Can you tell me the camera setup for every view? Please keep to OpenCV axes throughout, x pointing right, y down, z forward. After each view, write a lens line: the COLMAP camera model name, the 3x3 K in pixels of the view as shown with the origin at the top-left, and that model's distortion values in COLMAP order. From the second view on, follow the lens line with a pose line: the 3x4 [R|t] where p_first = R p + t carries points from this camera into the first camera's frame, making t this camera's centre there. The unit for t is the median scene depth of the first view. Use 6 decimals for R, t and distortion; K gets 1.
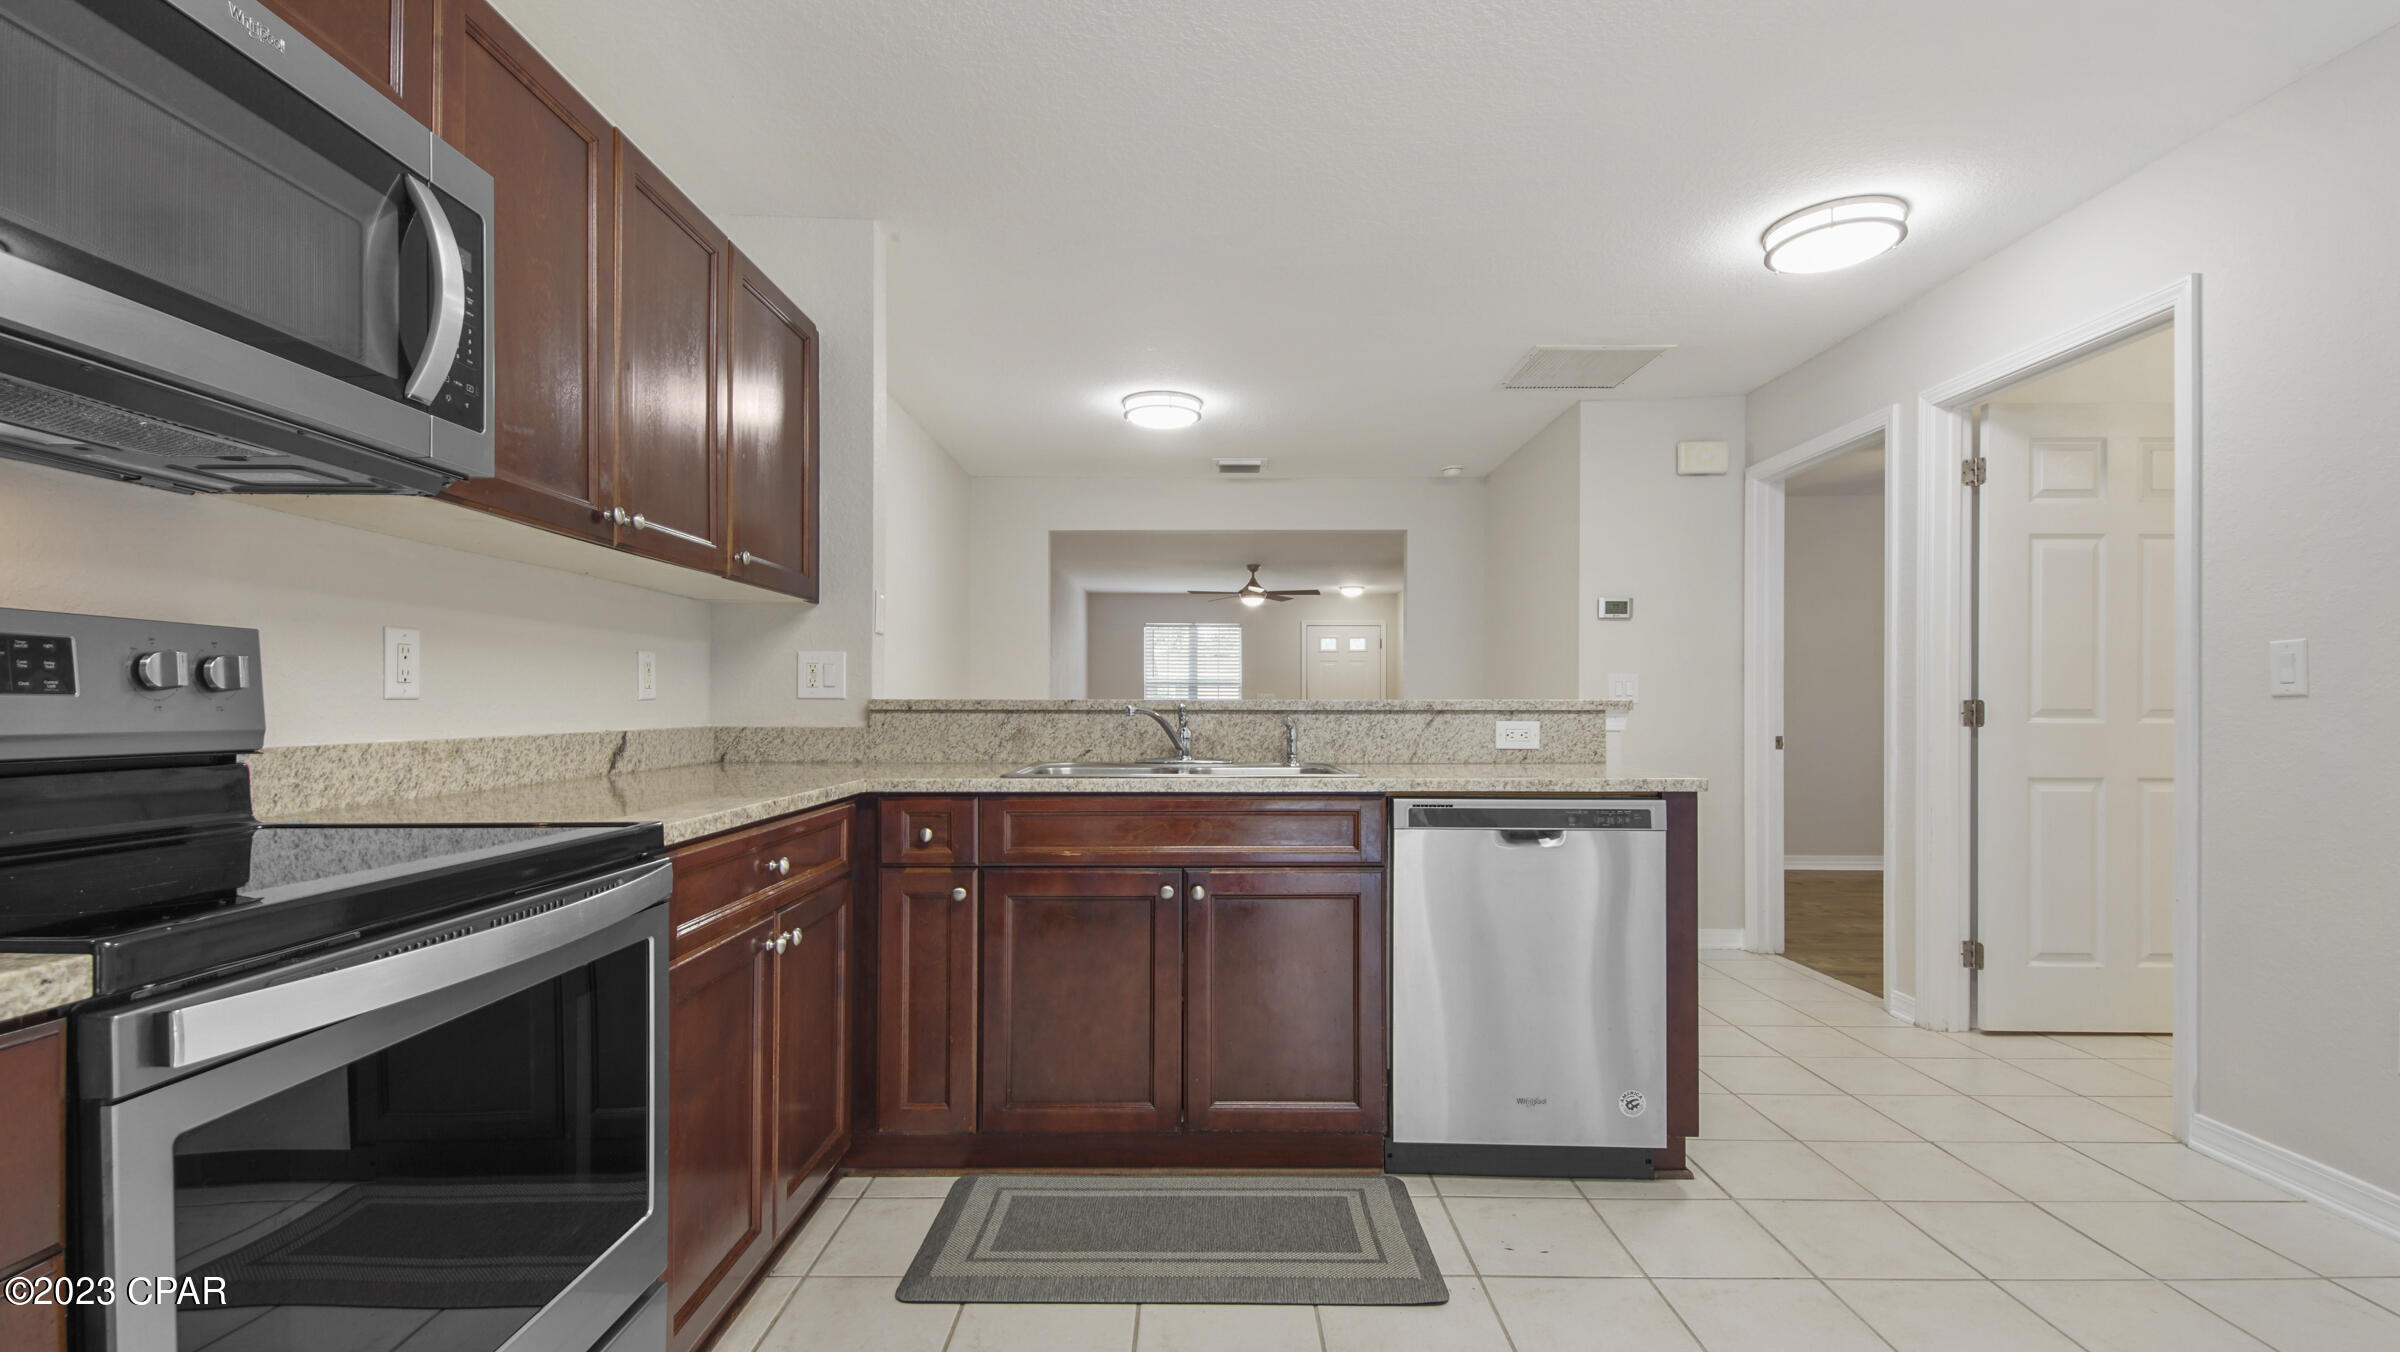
lens RADIAL K [[1056.4, 0, 1198.5], [0, 1056.4, 703.1], [0, 0, 1]] dist [0.032734, -0.018859]
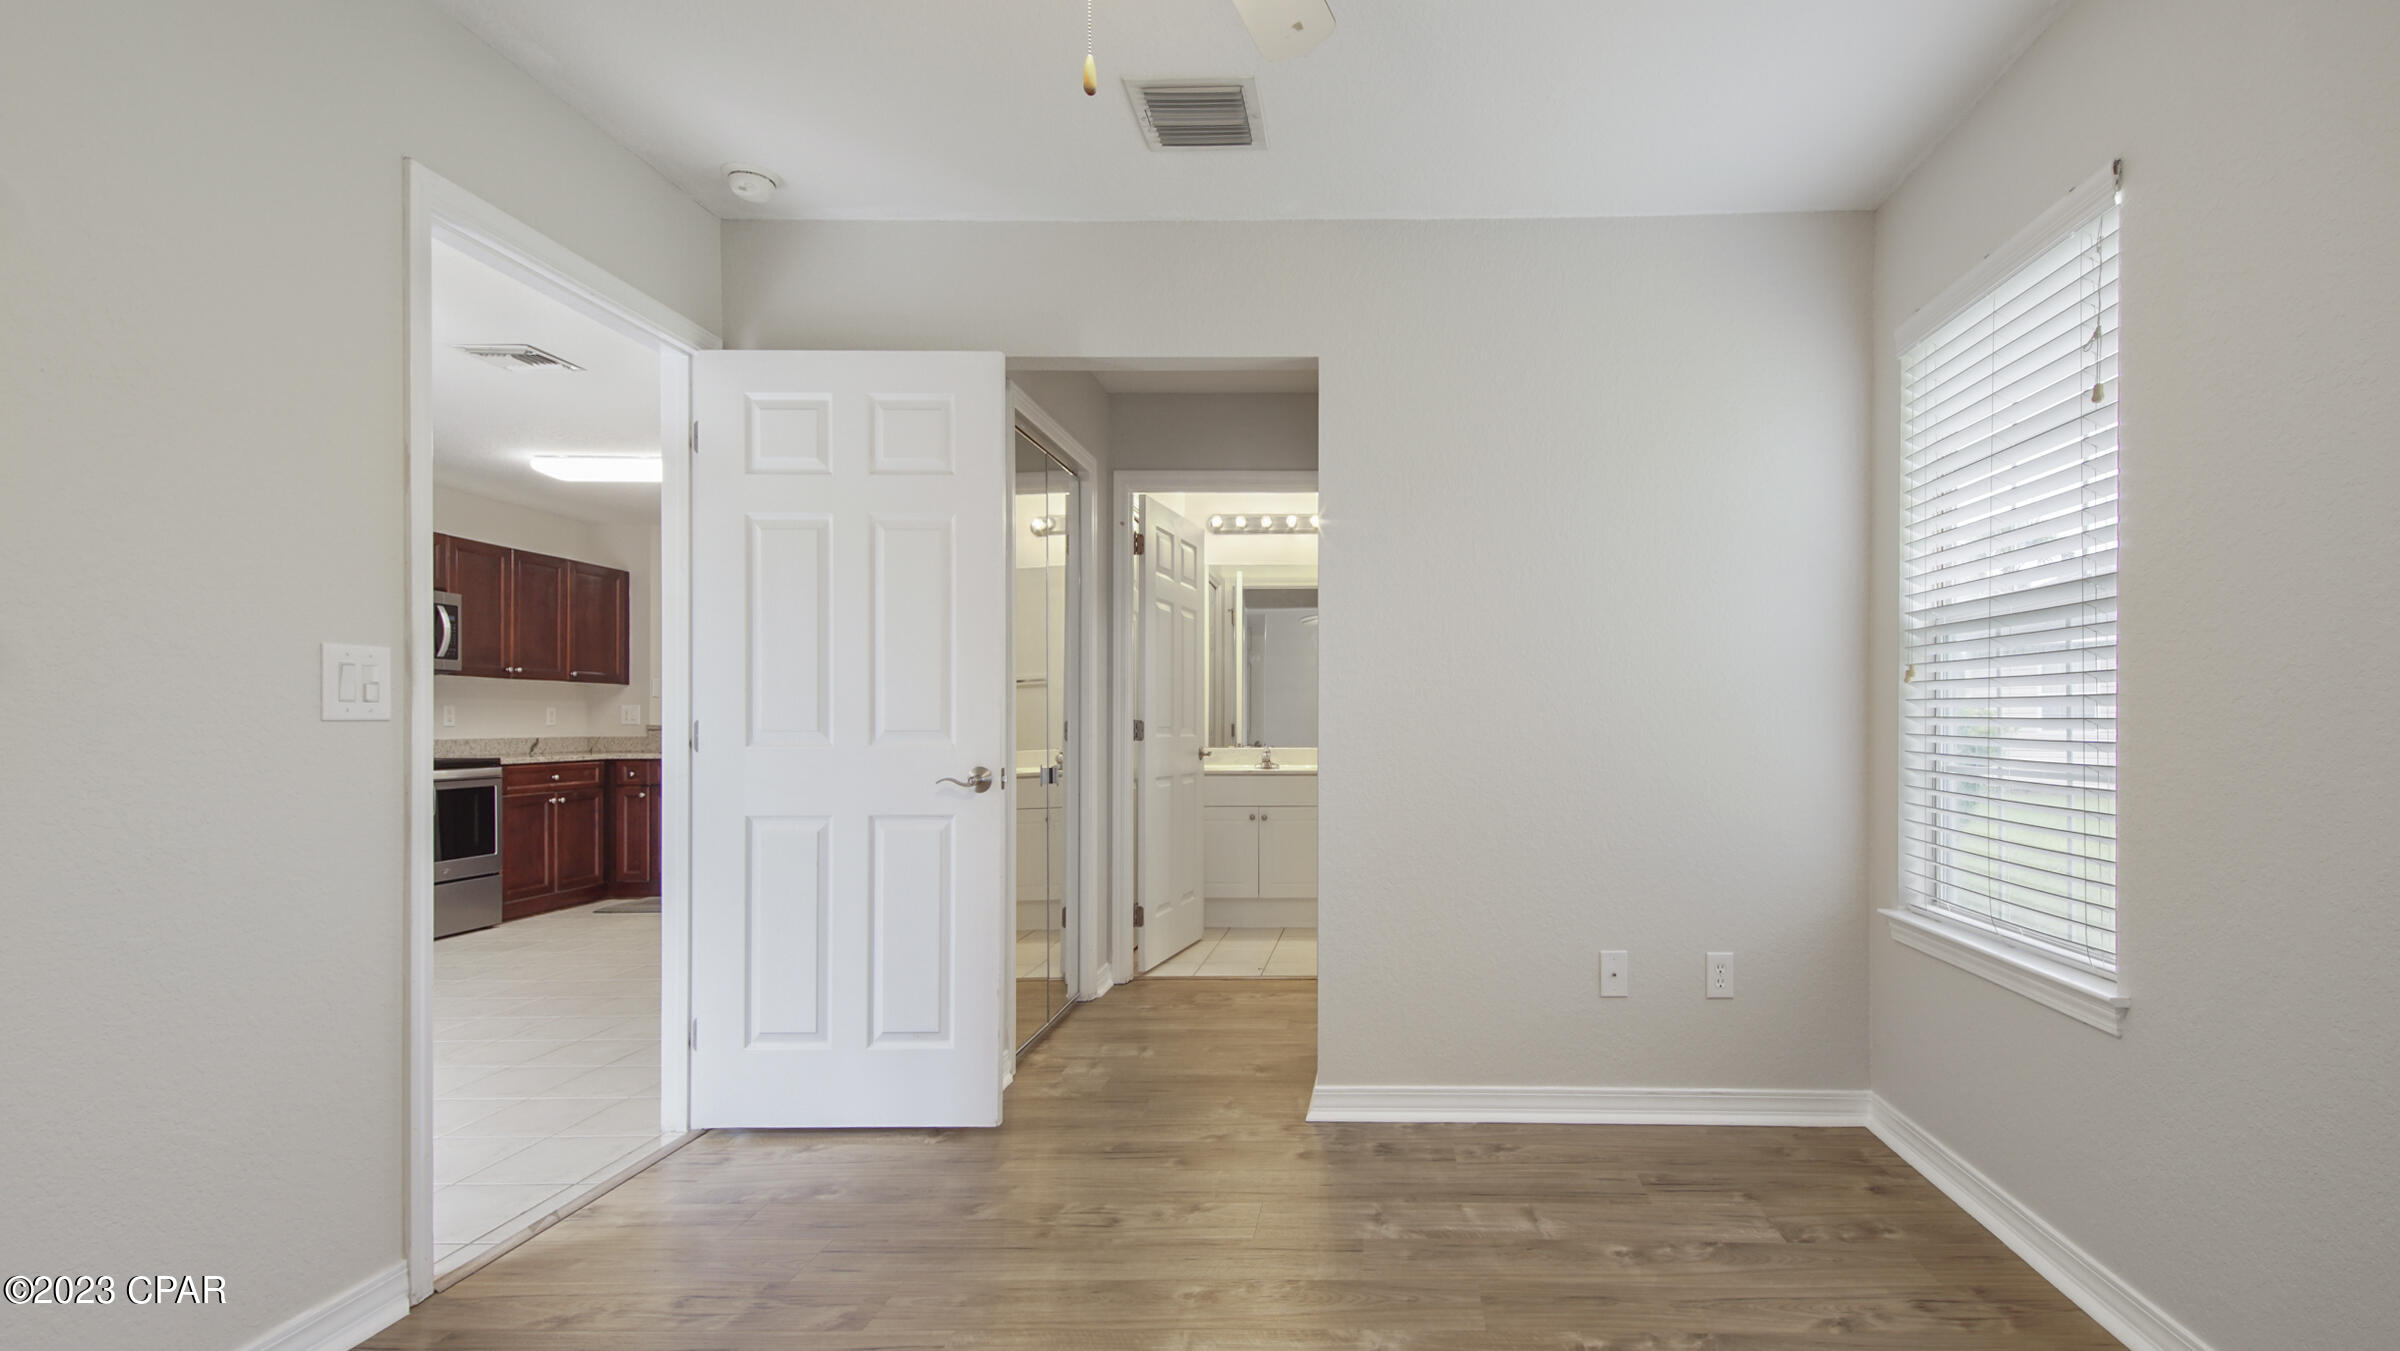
lens RADIAL K [[1127.5, 0, 1208.7], [0, 1127.5, 707.9], [0, 0, 1]] dist [0.027228, -0.000598]
pose [[0.990467, -0.011248, -0.137288, 1.644142], [0.009593, 0.999873, -0.012715, 0.004373], [0.137413, 0.011277, 0.990450, -1.730429]]
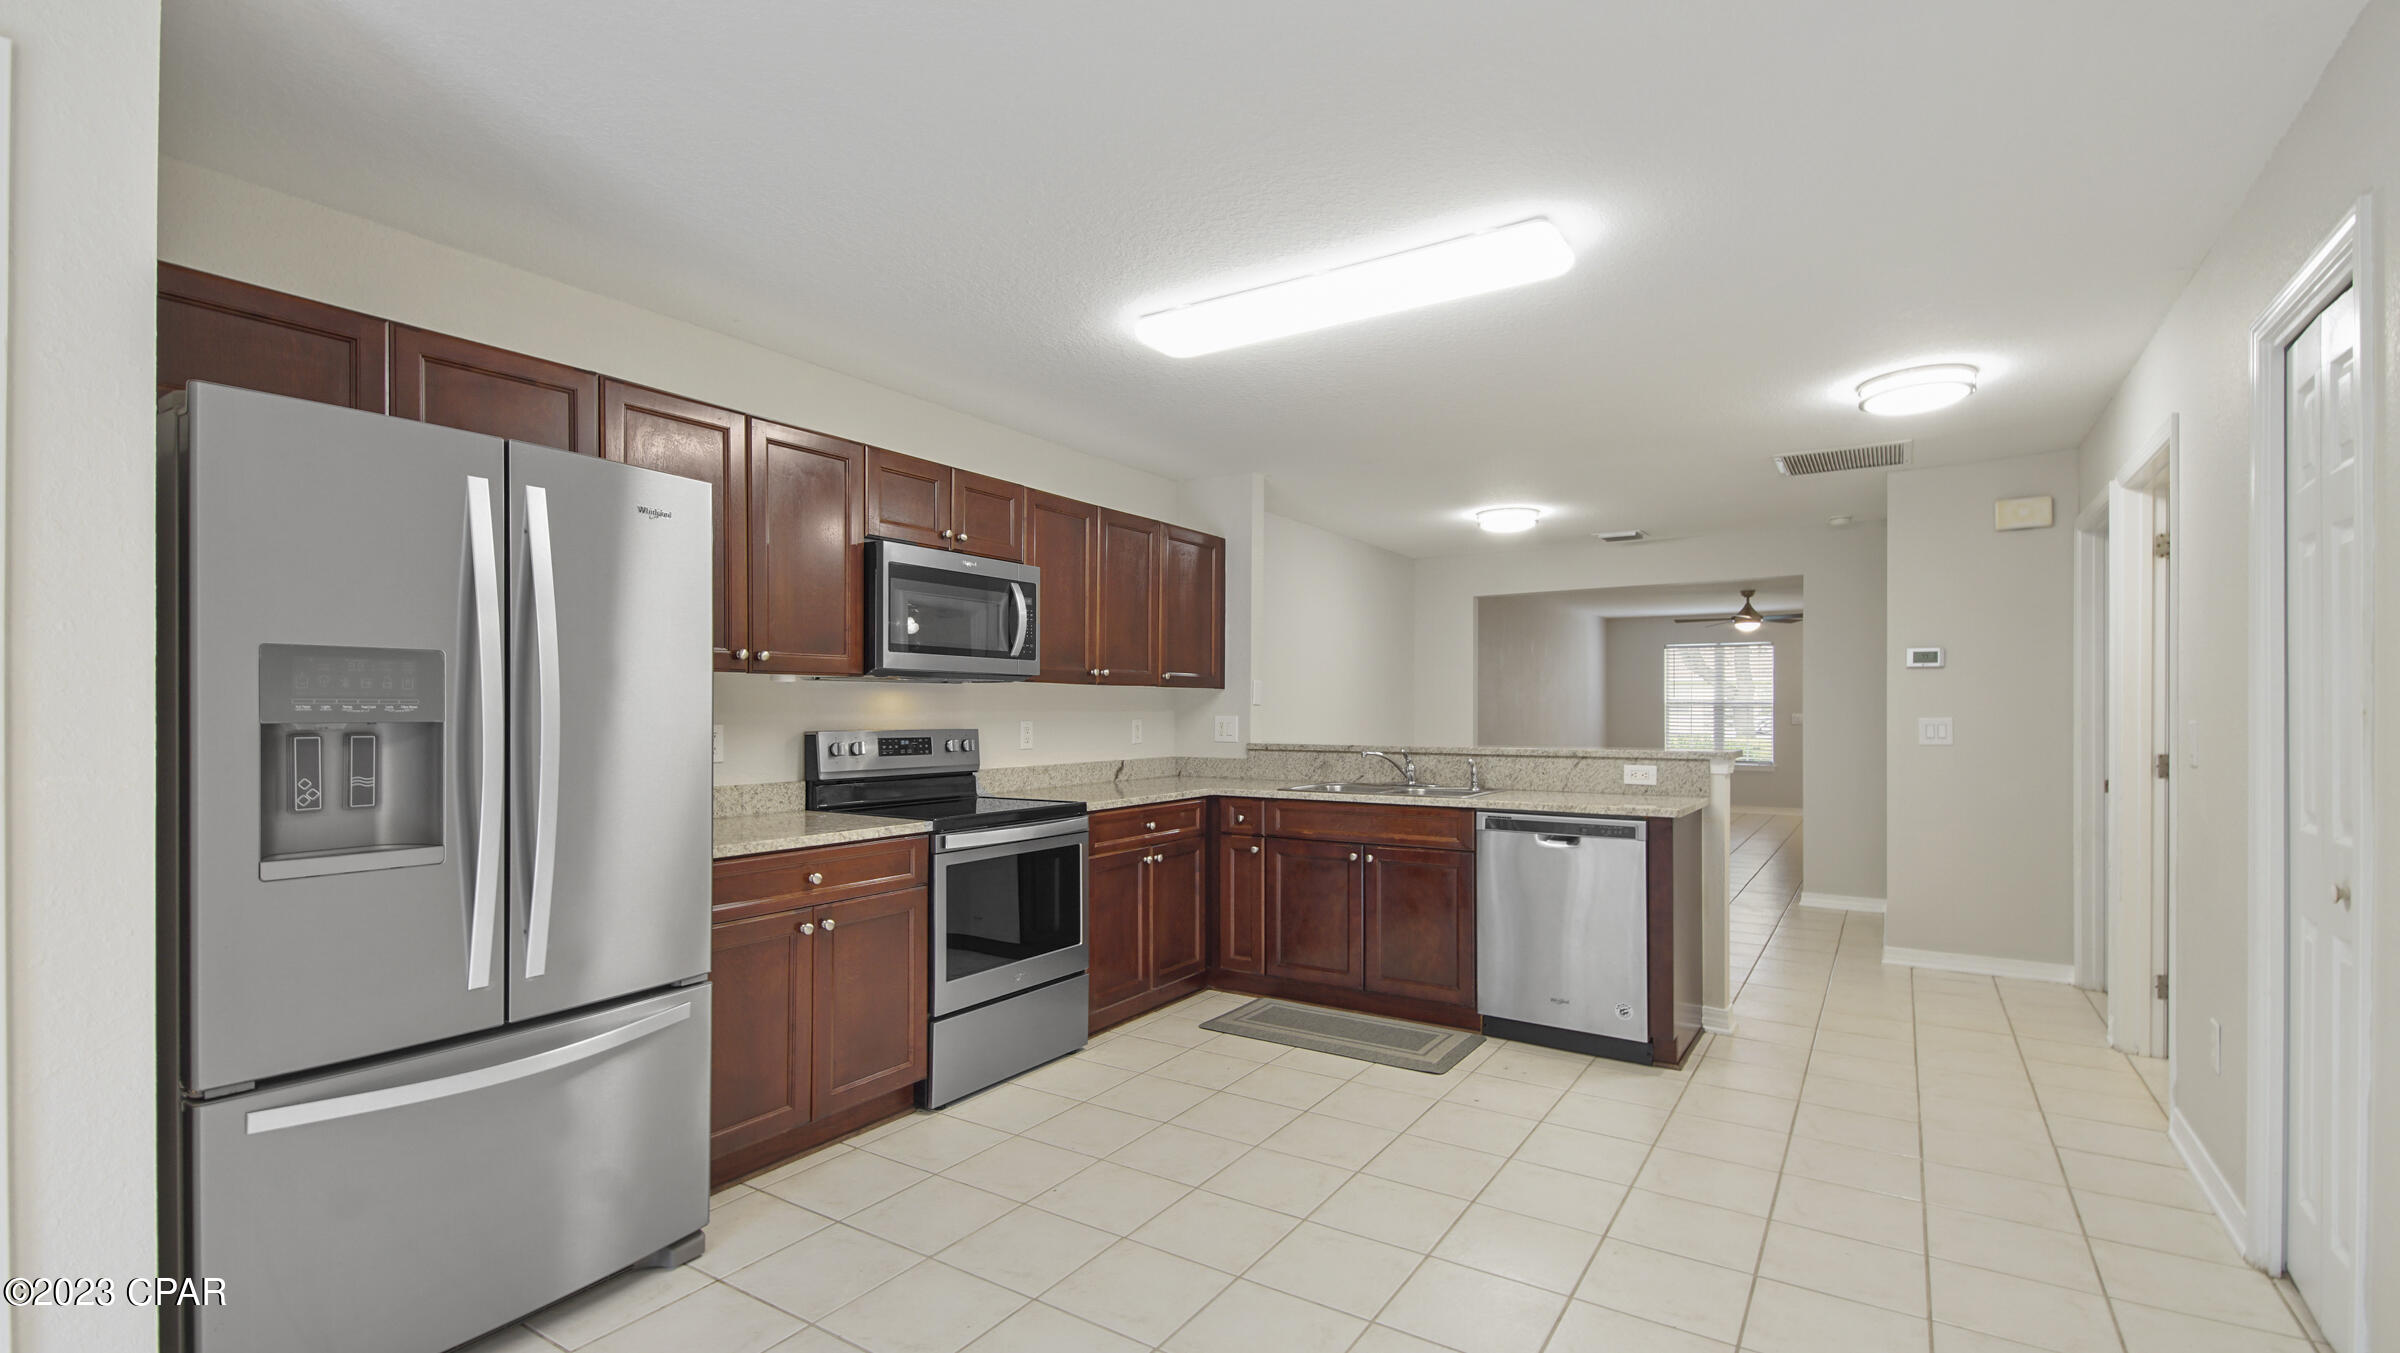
lens RADIAL K [[1056.4, 0, 1198.5], [0, 1056.4, 703.6], [0, 0, 1]] dist [0.032734, -0.018859]
pose [[0.841479, -0.004925, -0.540268, 0.728812], [0.001630, 0.999977, -0.006576, -0.073392], [0.540288, 0.004653, 0.841468, -0.676227]]
